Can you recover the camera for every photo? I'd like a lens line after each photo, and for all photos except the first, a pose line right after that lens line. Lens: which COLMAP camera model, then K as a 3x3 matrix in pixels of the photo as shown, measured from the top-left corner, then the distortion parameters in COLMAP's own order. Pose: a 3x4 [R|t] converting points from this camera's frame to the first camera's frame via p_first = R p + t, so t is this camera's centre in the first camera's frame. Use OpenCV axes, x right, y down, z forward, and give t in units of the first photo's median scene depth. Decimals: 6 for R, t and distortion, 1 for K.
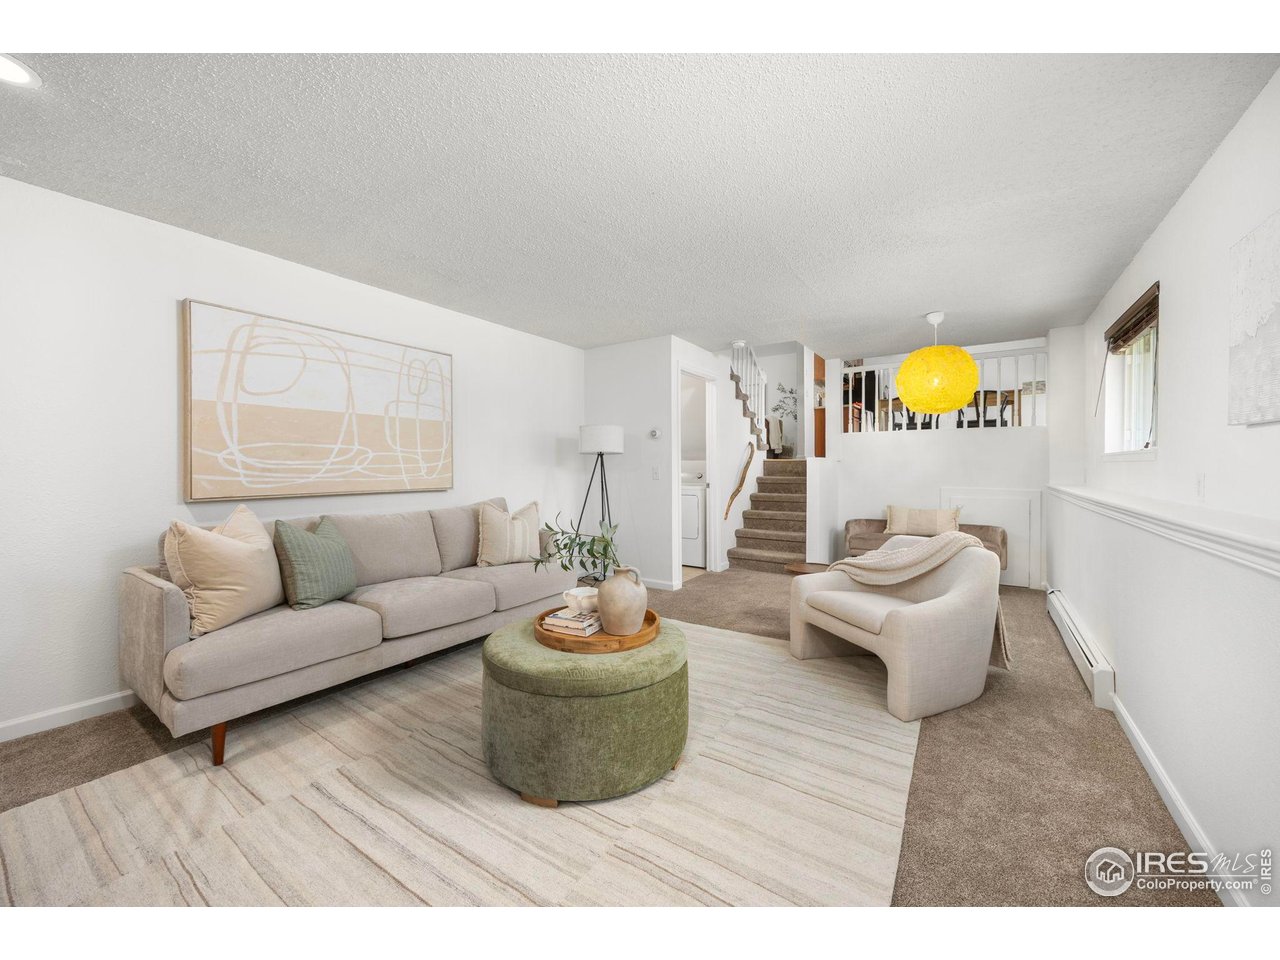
lens RADIAL K [[495.7, 0, 645.5], [0, 495.7, 476.4], [0, 0, 1]] dist [0.001473, 0.000080]
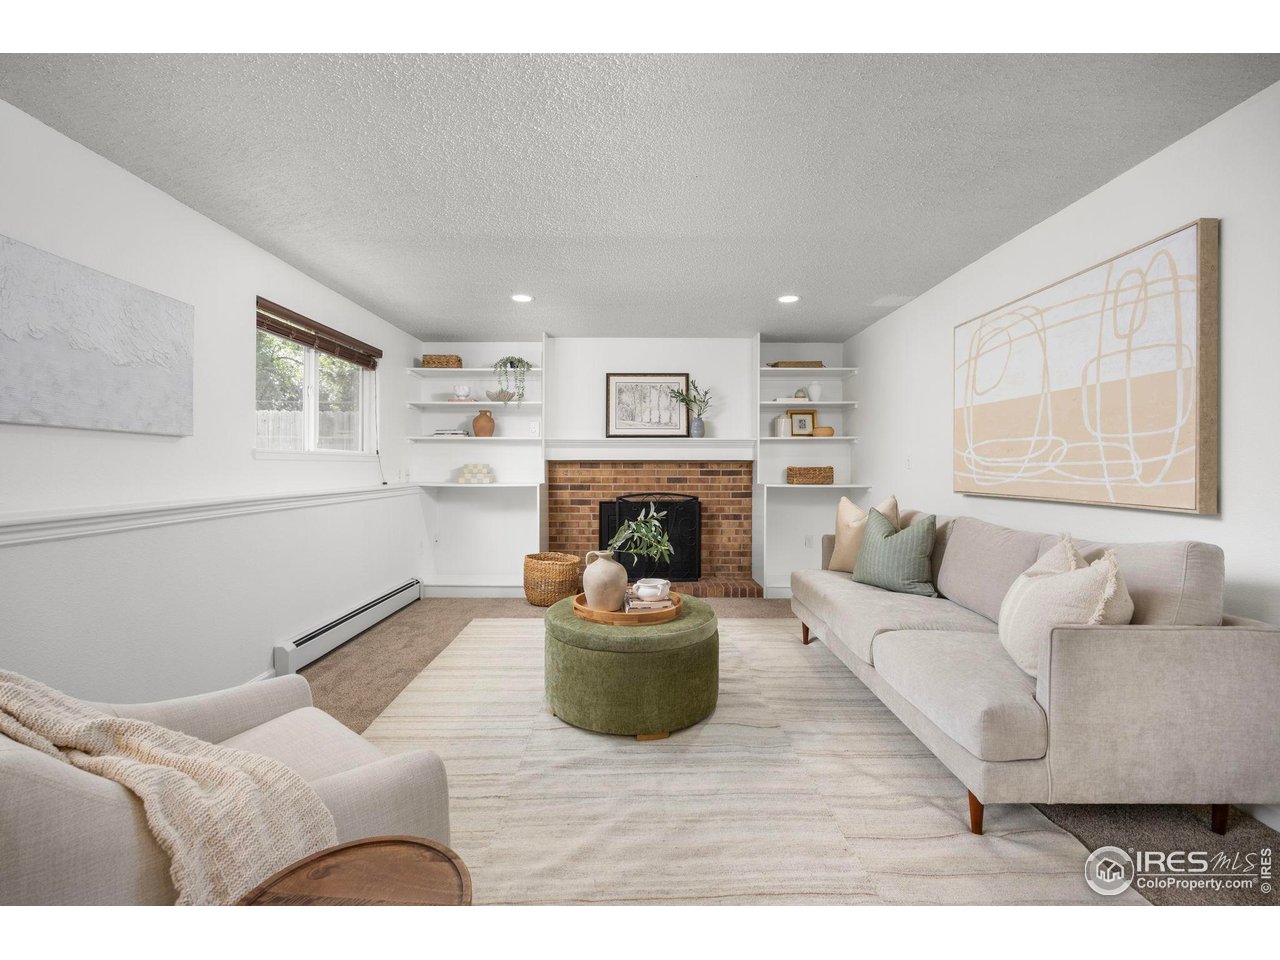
lens RADIAL K [[495.7, 0, 636.0], [0, 495.7, 470.2], [0, 0, 1]] dist [0.001473, 0.000080]
pose [[-0.814370, 0.005818, -0.580317, 0.338405], [-0.010778, 0.999626, 0.025147, -0.022232], [0.580246, 0.026734, -0.814002, 1.218044]]
